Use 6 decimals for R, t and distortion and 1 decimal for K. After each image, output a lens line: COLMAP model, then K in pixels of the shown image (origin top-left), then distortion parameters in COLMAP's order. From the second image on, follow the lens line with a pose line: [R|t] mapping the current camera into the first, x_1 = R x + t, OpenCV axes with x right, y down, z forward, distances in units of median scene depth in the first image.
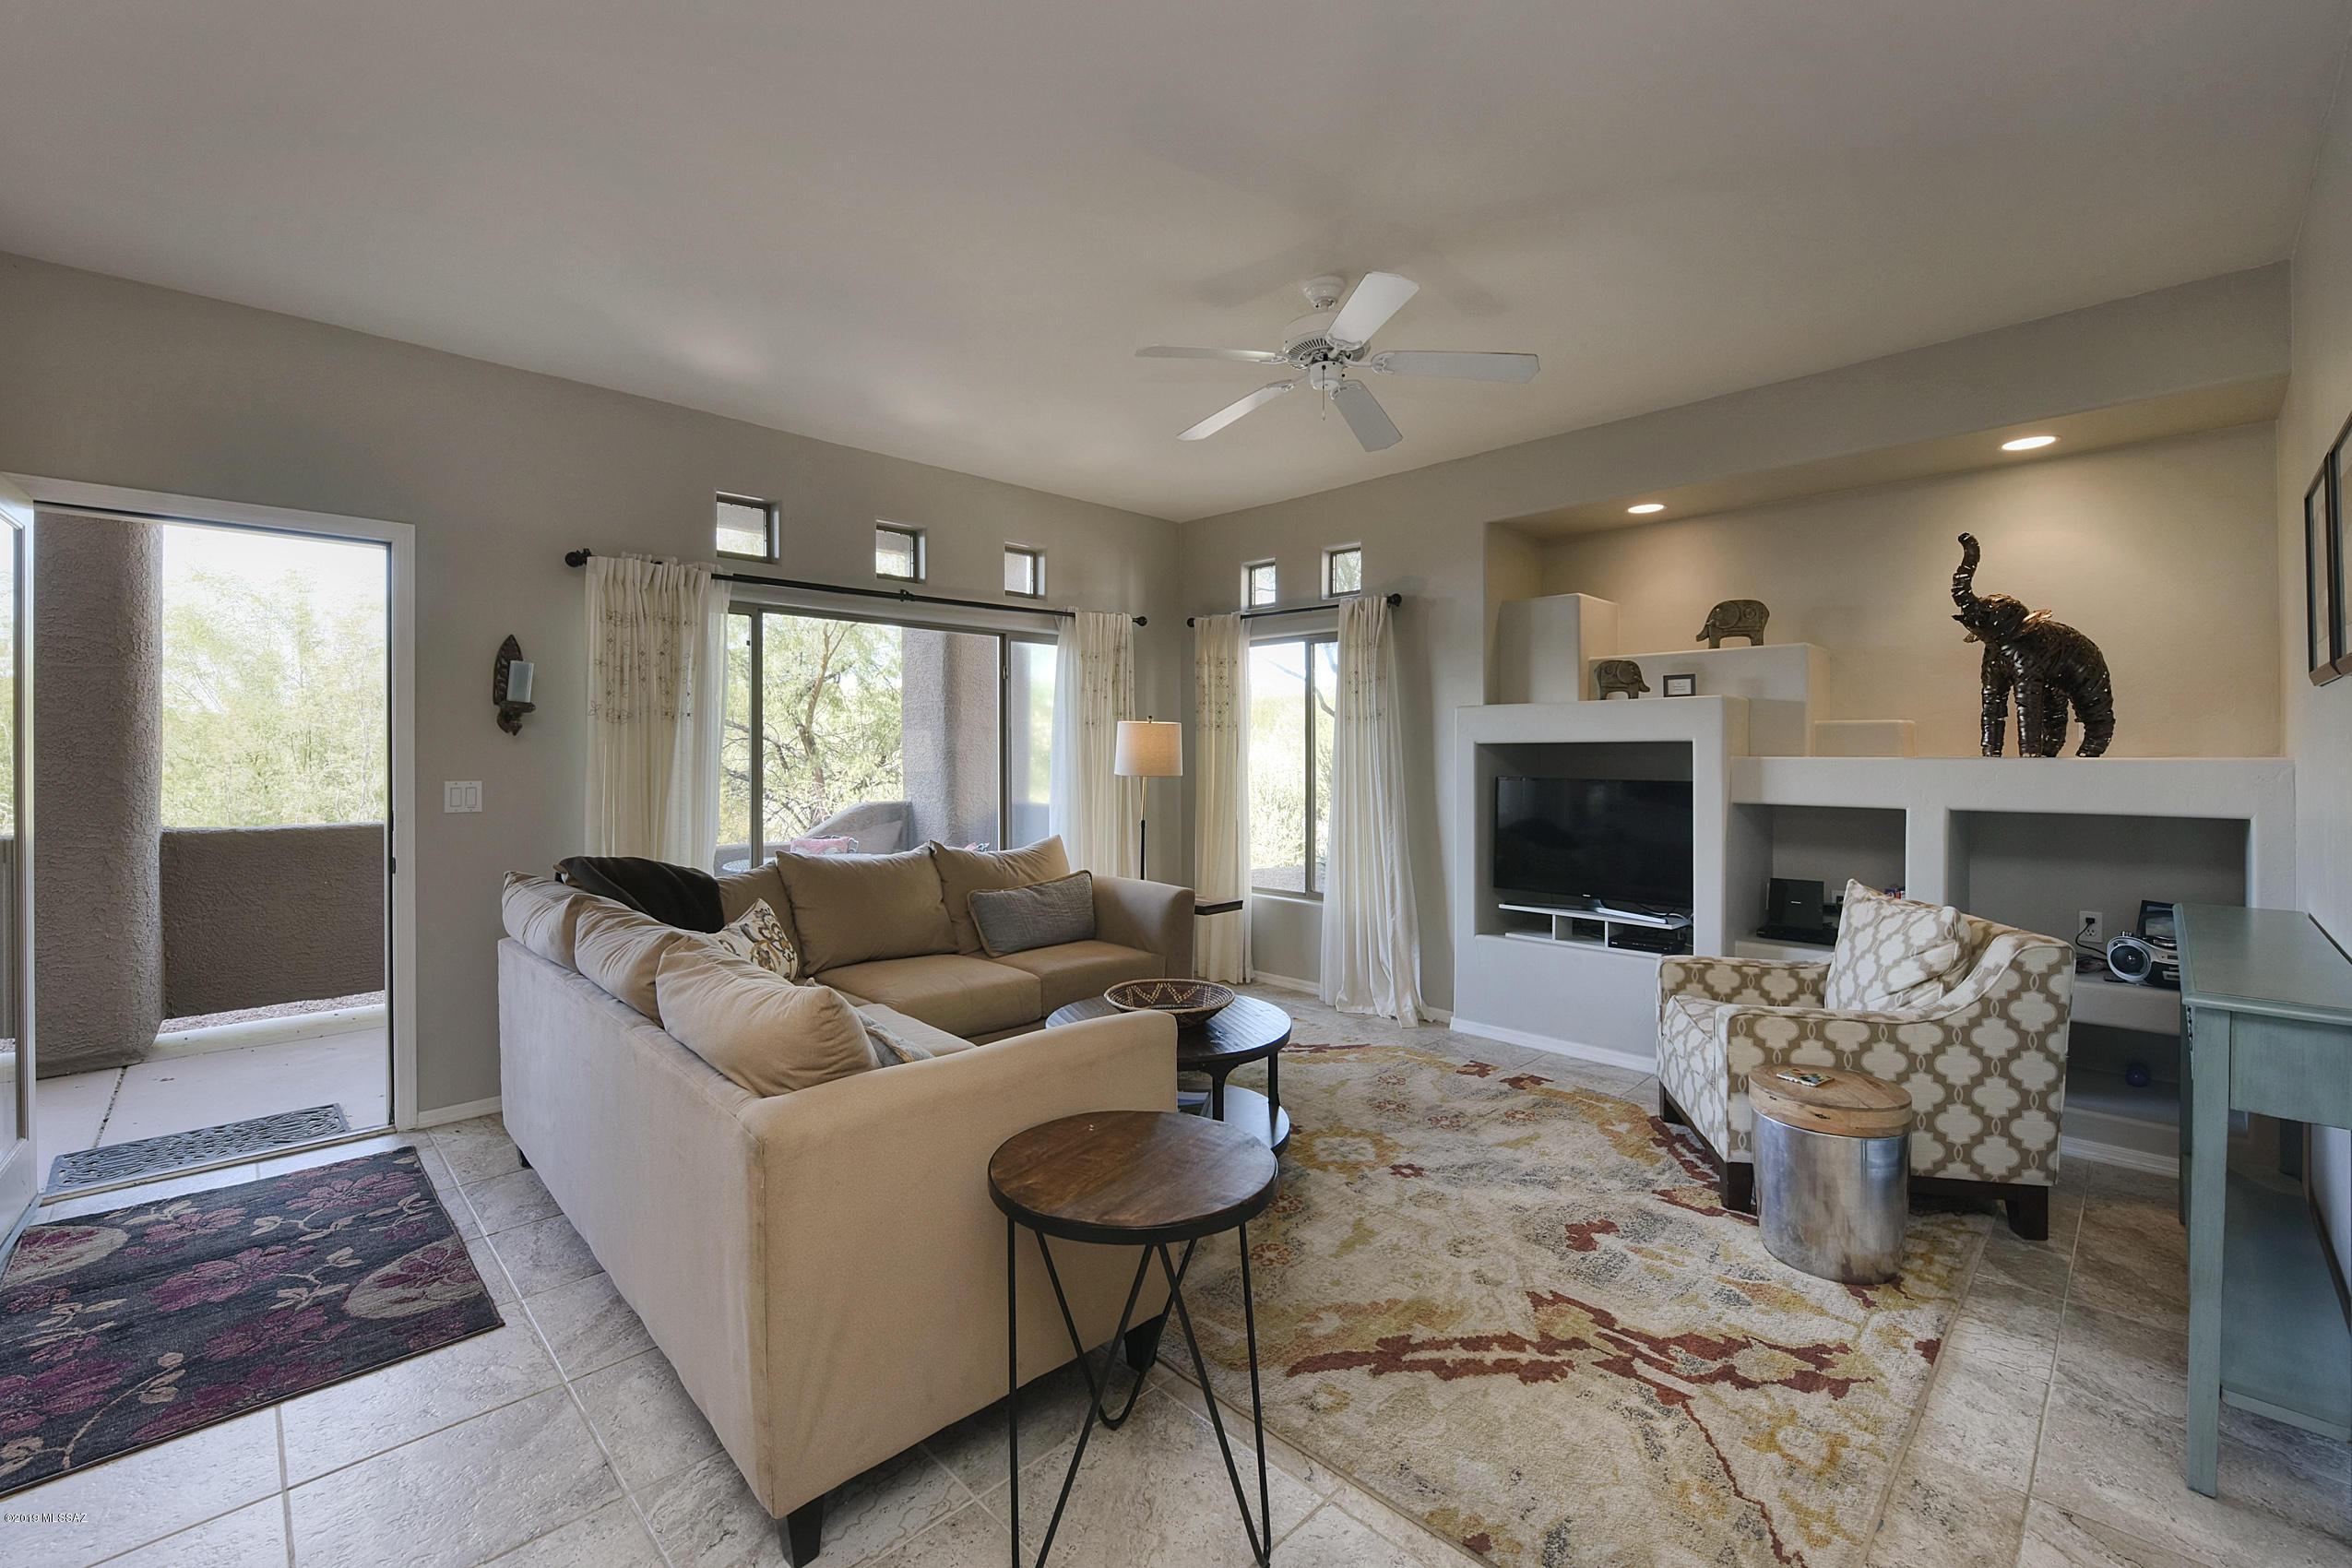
lens RADIAL K [[968.7, 0, 1215.4], [0, 968.7, 747.5], [0, 0, 1]] dist [-0.004077, -0.000123]
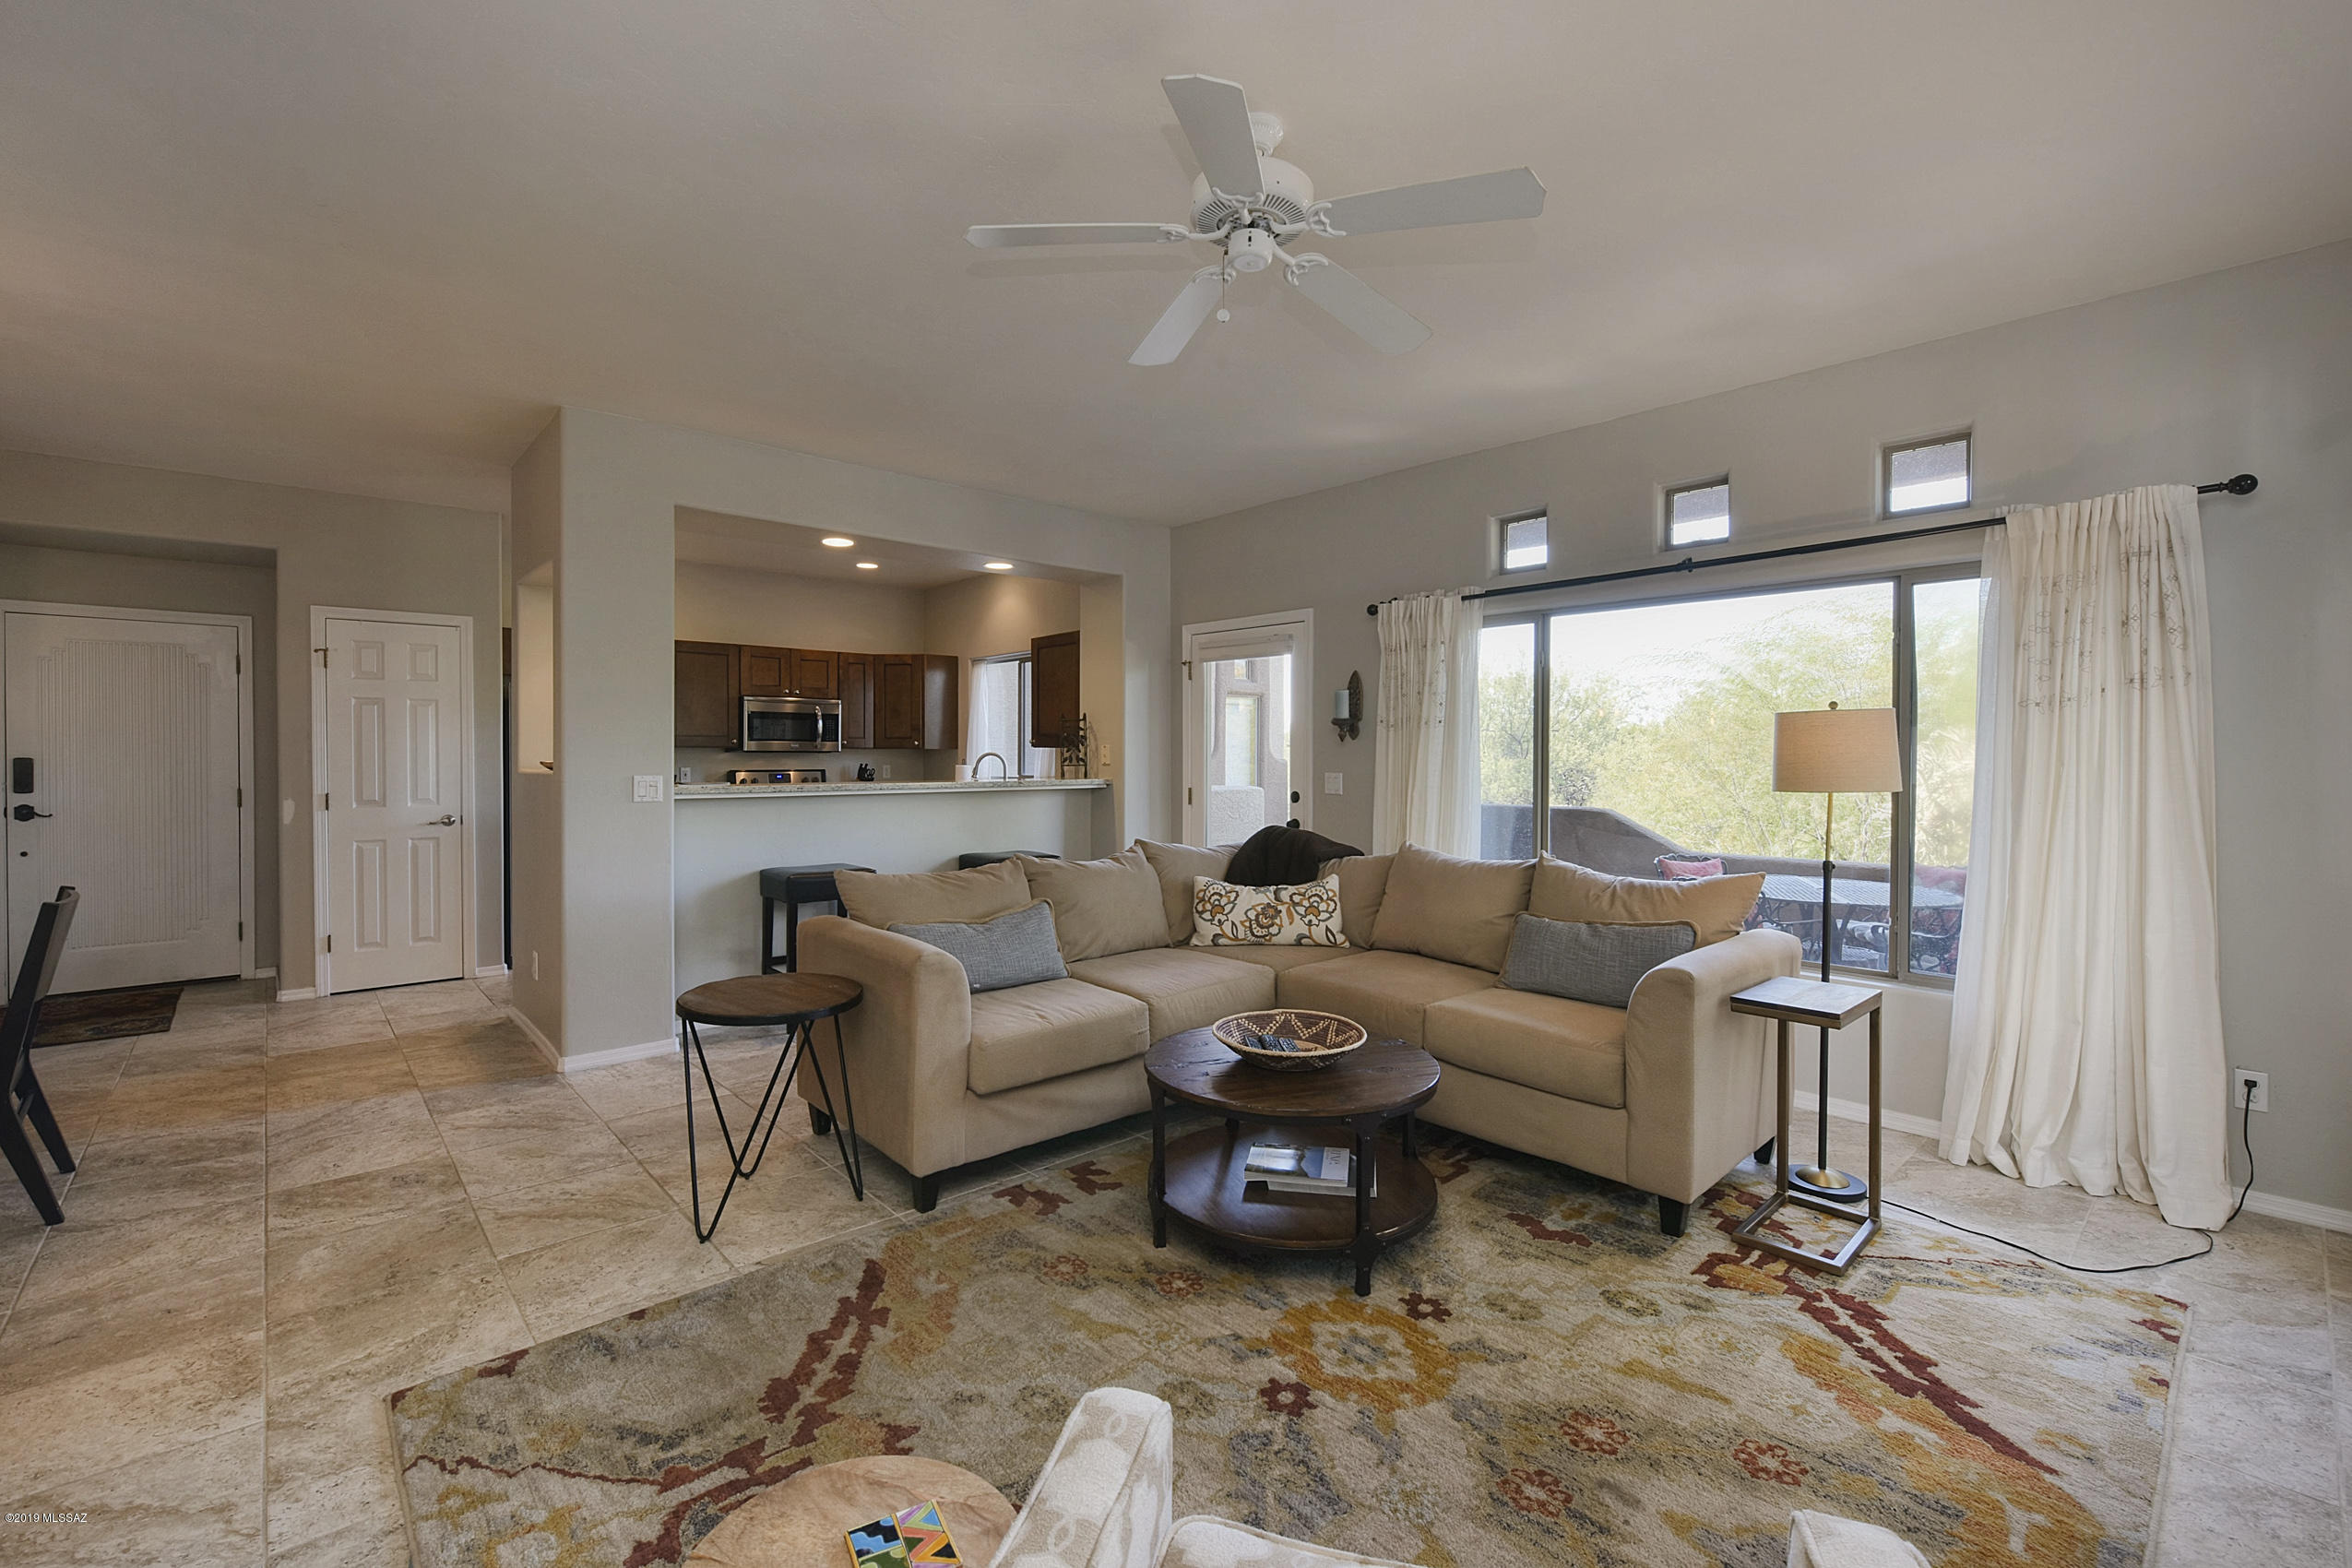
lens RADIAL K [[994.9, 0, 1175.6], [0, 994.9, 750.6], [0, 0, 1]] dist [-0.001425, -0.000670]
pose [[-0.057587, -0.007196, -0.998315, 0.894365], [0.005221, 0.999958, -0.007509, 0.010910], [0.998327, -0.005645, -0.057547, 0.997404]]
